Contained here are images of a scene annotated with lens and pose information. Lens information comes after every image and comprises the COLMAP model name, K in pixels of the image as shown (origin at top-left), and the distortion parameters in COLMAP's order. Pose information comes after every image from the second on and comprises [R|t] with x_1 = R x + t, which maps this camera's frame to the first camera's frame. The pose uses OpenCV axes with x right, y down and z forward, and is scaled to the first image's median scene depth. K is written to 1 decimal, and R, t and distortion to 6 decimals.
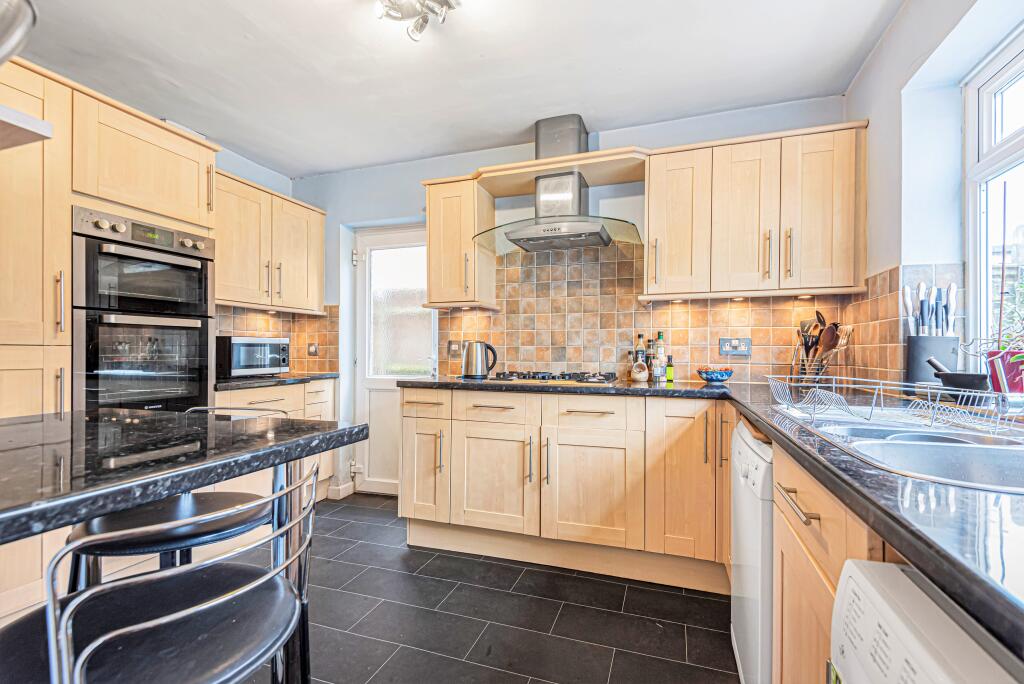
lens RADIAL K [[464.9, 0, 511.4], [0, 464.9, 348.8], [0, 0, 1]] dist [-0.002924, -0.000506]
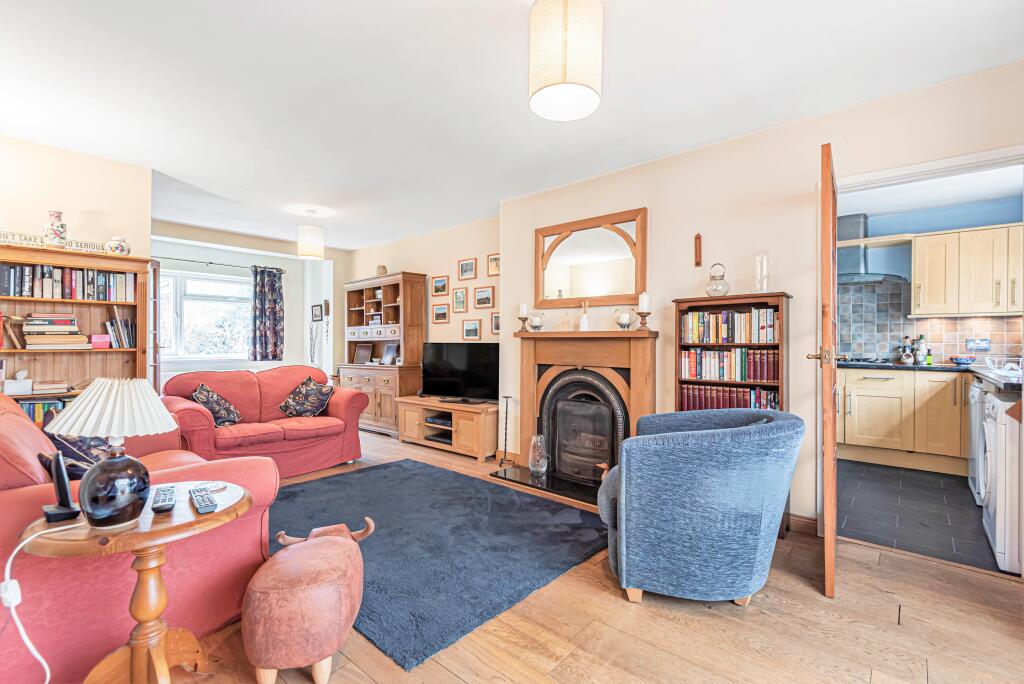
lens RADIAL K [[464.9, 0, 514.6], [0, 464.9, 339.6], [0, 0, 1]] dist [-0.002924, -0.000506]
pose [[0.931425, 0.002488, -0.363924, -0.468062], [-0.002284, 0.999997, 0.000989, -0.018359], [0.363925, -0.000090, 0.931428, -1.167744]]
